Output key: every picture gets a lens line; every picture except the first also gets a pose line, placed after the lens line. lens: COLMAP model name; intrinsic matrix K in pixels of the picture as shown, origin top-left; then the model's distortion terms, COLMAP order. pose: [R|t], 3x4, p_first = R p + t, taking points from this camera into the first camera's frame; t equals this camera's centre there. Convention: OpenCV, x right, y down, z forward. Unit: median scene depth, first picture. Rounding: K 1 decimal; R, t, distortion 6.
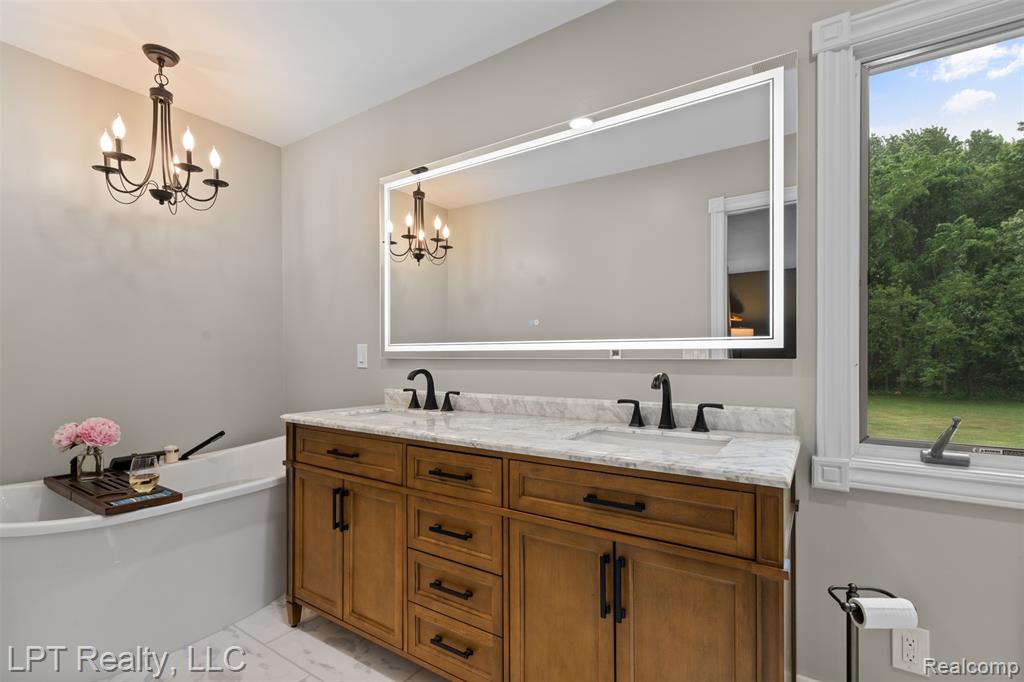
lens RADIAL K [[478.5, 0, 511.8], [0, 478.5, 353.7], [0, 0, 1]] dist [-0.131314, 0.000033]
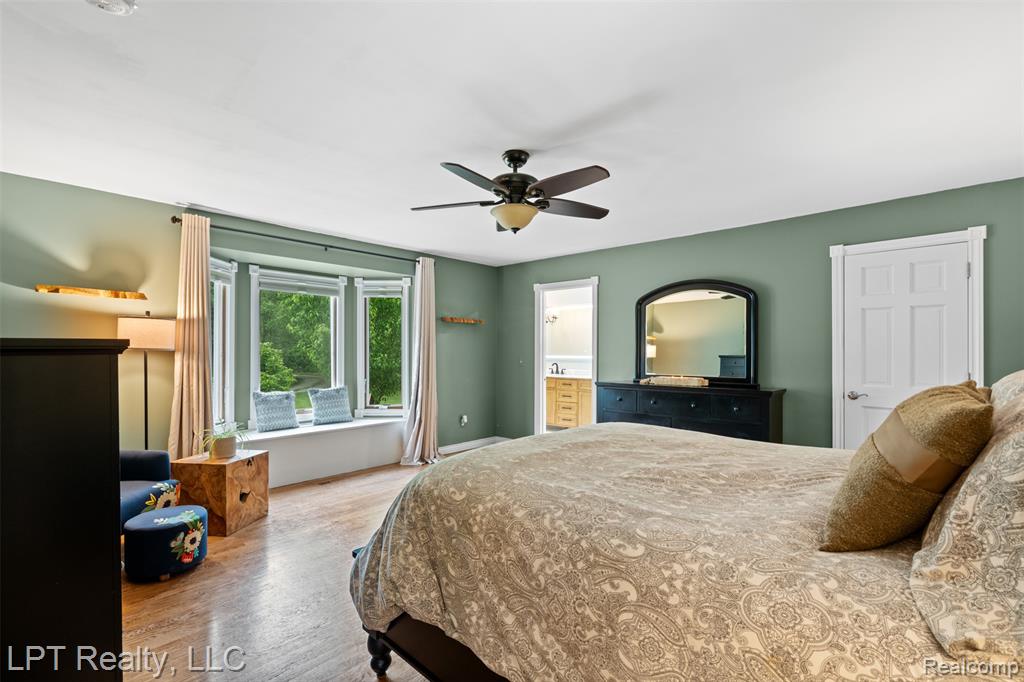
lens RADIAL K [[462.8, 0, 519.7], [0, 462.8, 343.8], [0, 0, 1]] dist [0.023333, 0.000042]
pose [[0.990030, -0.002242, -0.140836, 0.067597], [0.001048, 0.999963, -0.008552, -0.127722], [0.140850, 0.008319, 0.989996, -3.829713]]
